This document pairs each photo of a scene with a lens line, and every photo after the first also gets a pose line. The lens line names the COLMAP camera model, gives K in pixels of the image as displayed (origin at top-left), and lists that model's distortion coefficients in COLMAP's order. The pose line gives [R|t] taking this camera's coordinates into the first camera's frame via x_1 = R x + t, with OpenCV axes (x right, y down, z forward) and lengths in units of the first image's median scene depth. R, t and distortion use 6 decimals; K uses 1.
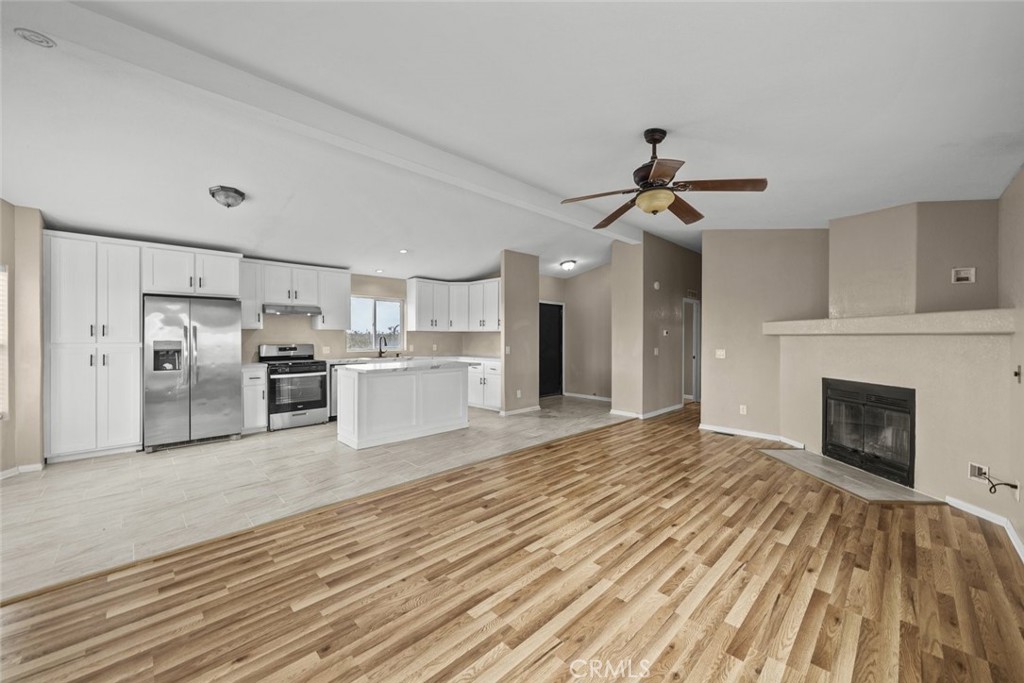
lens RADIAL K [[388.9, 0, 504.9], [0, 388.9, 338.5], [0, 0, 1]] dist [-0.003672, 0.000491]
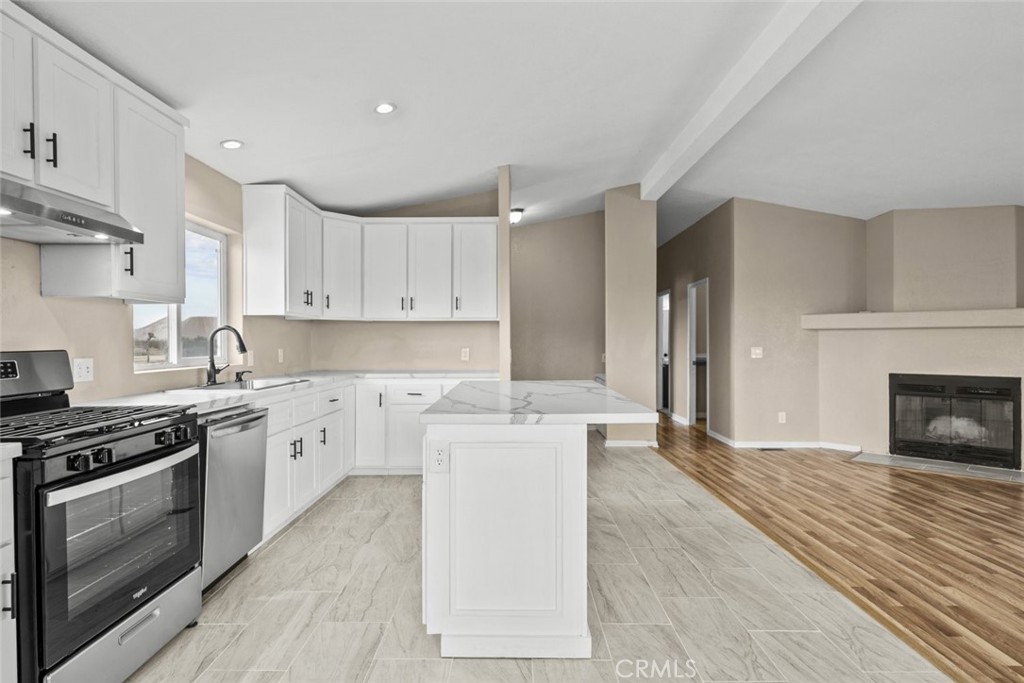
lens RADIAL K [[528.3, 0, 505.6], [0, 528.3, 342.0], [0, 0, 1]] dist [0.003183, -0.000109]
pose [[0.704163, -0.005616, 0.710016, -0.773112], [0.005920, 0.999980, 0.002038, 0.014562], [-0.710014, 0.002768, 0.704182, 0.751788]]
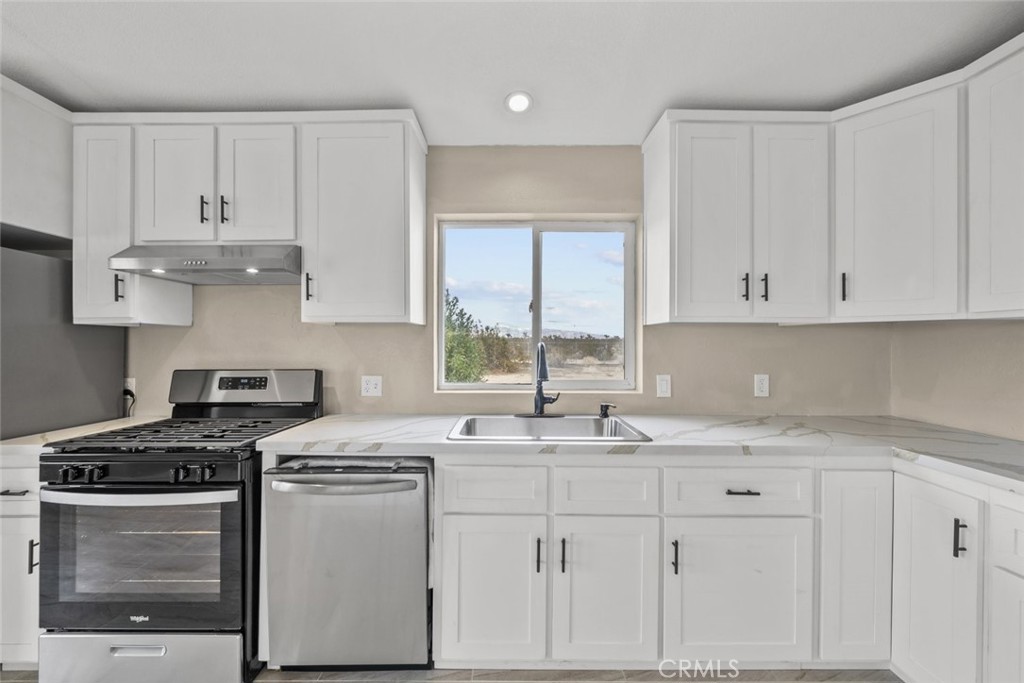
lens RADIAL K [[388.9, 0, 511.5], [0, 388.9, 340.7], [0, 0, 1]] dist [-0.003672, 0.000491]
pose [[0.721563, -0.003899, -0.692338, -0.219256], [-0.001397, 0.999974, -0.007088, -0.009900], [0.692348, 0.006081, 0.721538, 1.262068]]
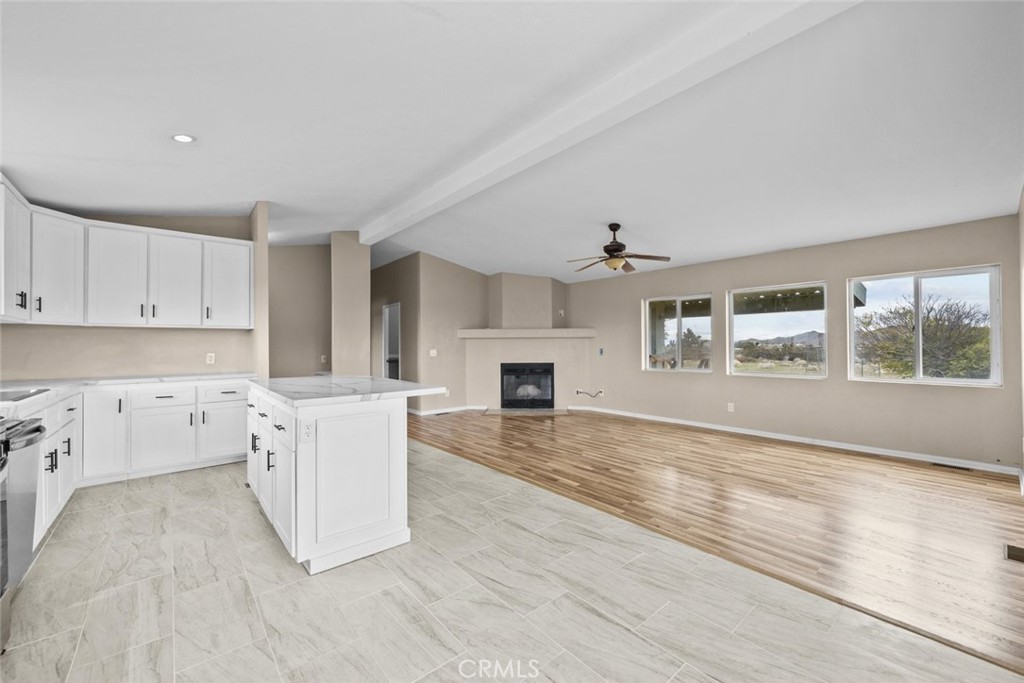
lens RADIAL K [[405.1, 0, 505.4], [0, 405.1, 342.2], [0, 0, 1]] dist [0.002276, -0.000076]
pose [[0.073527, 0.002064, 0.997291, -0.959668], [0.008740, 0.999958, -0.002714, 0.012755], [-0.997255, 0.008915, 0.073506, 0.846822]]
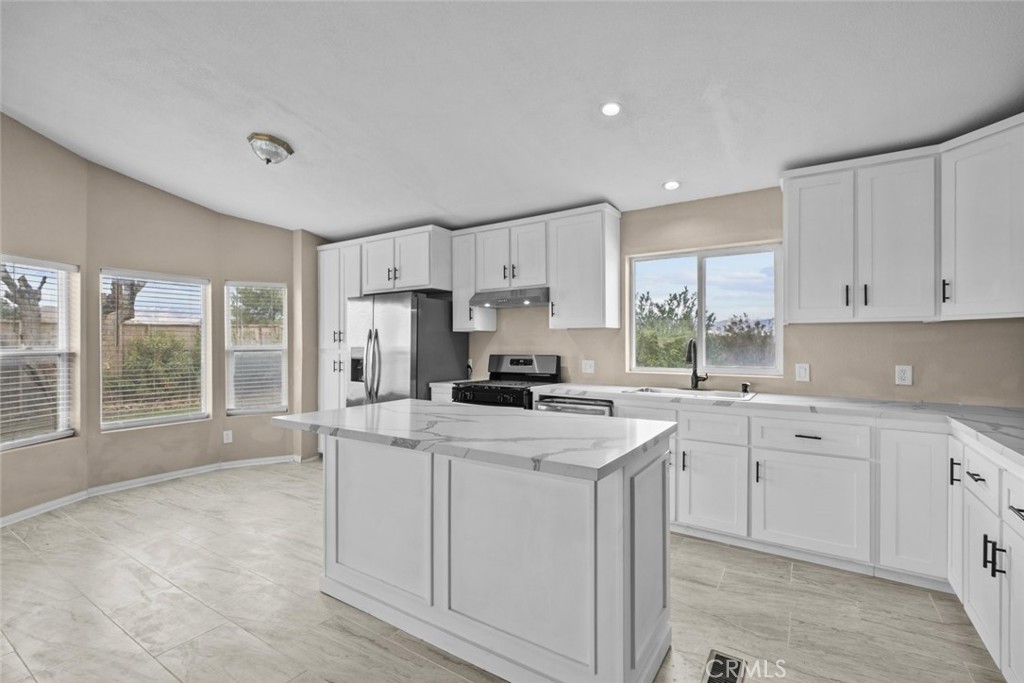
lens RADIAL K [[465.7, 0, 504.9], [0, 465.7, 340.0], [0, 0, 1]] dist [0.001727, -0.000203]
pose [[0.216379, -0.007424, -0.976281, 0.205856], [-0.000374, 0.999970, -0.007687, -0.002926], [0.976309, 0.002028, 0.216369, 1.122808]]
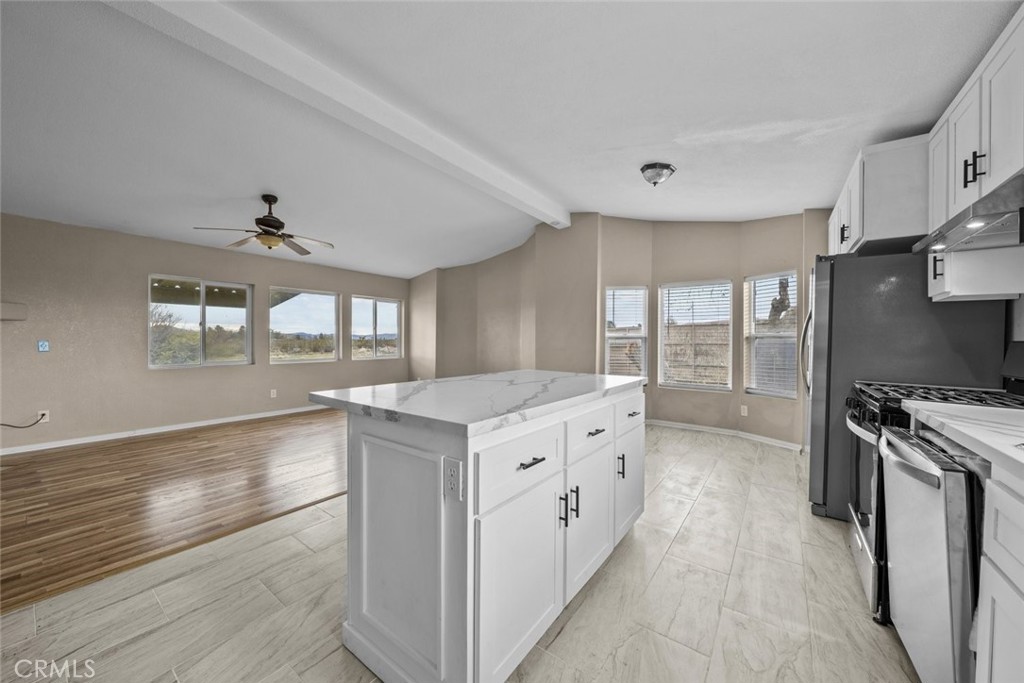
lens RADIAL K [[367.0, 0, 506.0], [0, 367.0, 343.2], [0, 0, 1]] dist [-0.001881, -0.000177]
pose [[-0.987394, -0.007241, -0.158115, -0.208867], [-0.009344, 0.999877, 0.012559, 0.024073], [0.158004, 0.013879, -0.987341, 1.626887]]
